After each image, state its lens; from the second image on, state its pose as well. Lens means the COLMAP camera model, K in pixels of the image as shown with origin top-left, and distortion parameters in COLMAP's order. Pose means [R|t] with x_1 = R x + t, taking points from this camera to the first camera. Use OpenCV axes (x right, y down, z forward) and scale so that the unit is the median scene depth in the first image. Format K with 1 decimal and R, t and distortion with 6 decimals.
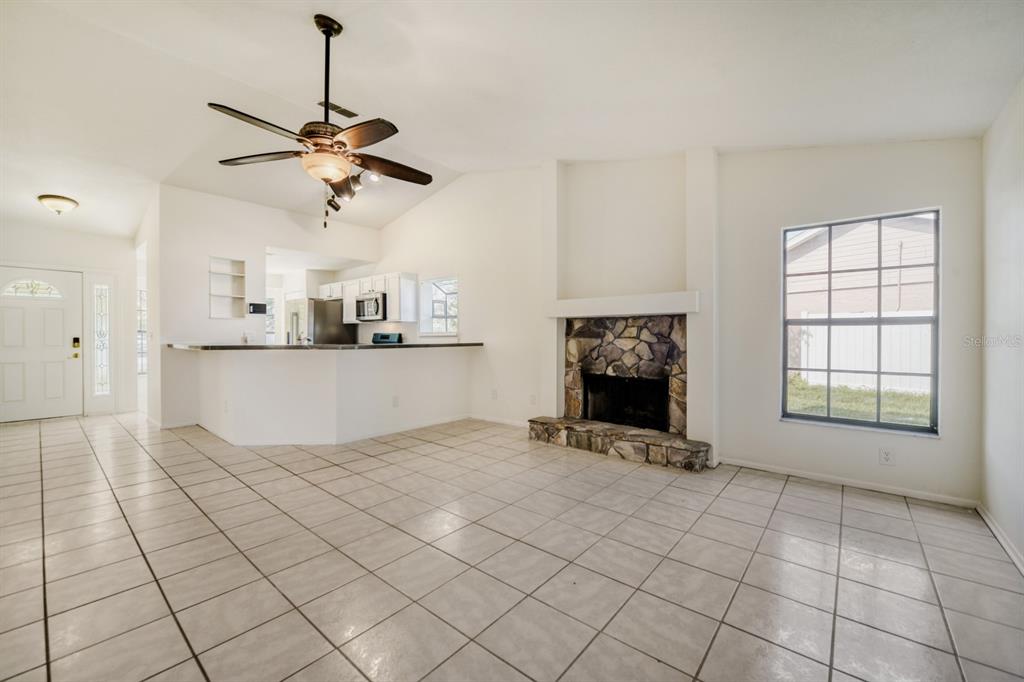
lens RADIAL K [[405.1, 0, 519.8], [0, 405.1, 340.8], [0, 0, 1]] dist [-0.015116, 0.000361]
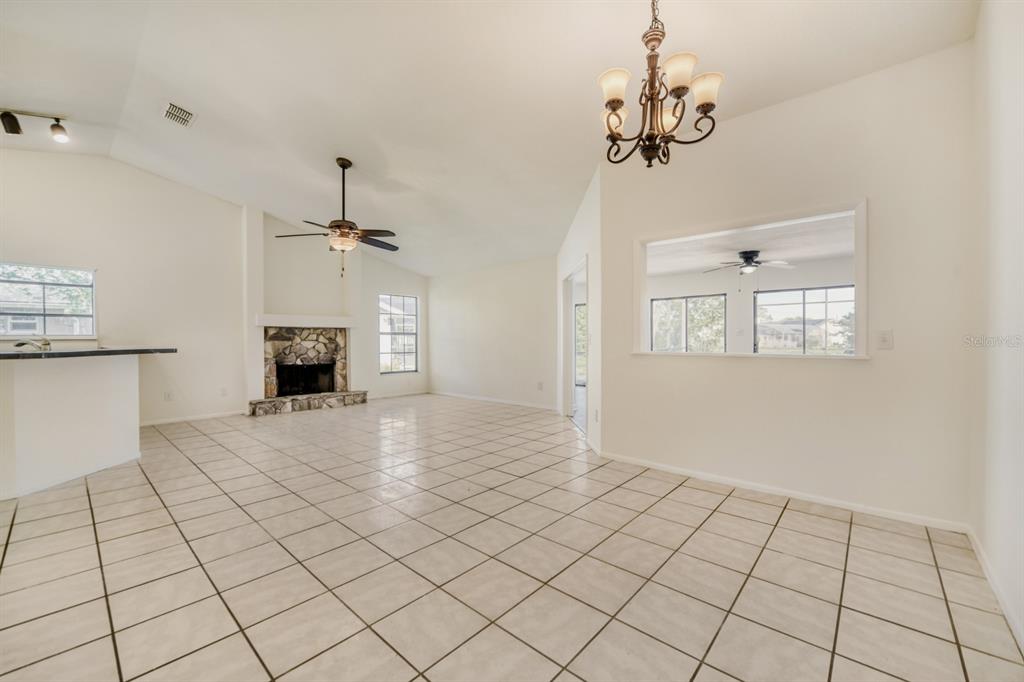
lens RADIAL K [[405.1, 0, 511.3], [0, 405.1, 345.3], [0, 0, 1]] dist [-0.015116, 0.000361]
pose [[0.049460, -0.014307, 0.998674, -1.079356], [0.013827, 0.999811, 0.013638, 0.001012], [-0.998680, 0.013134, 0.049648, 0.079749]]
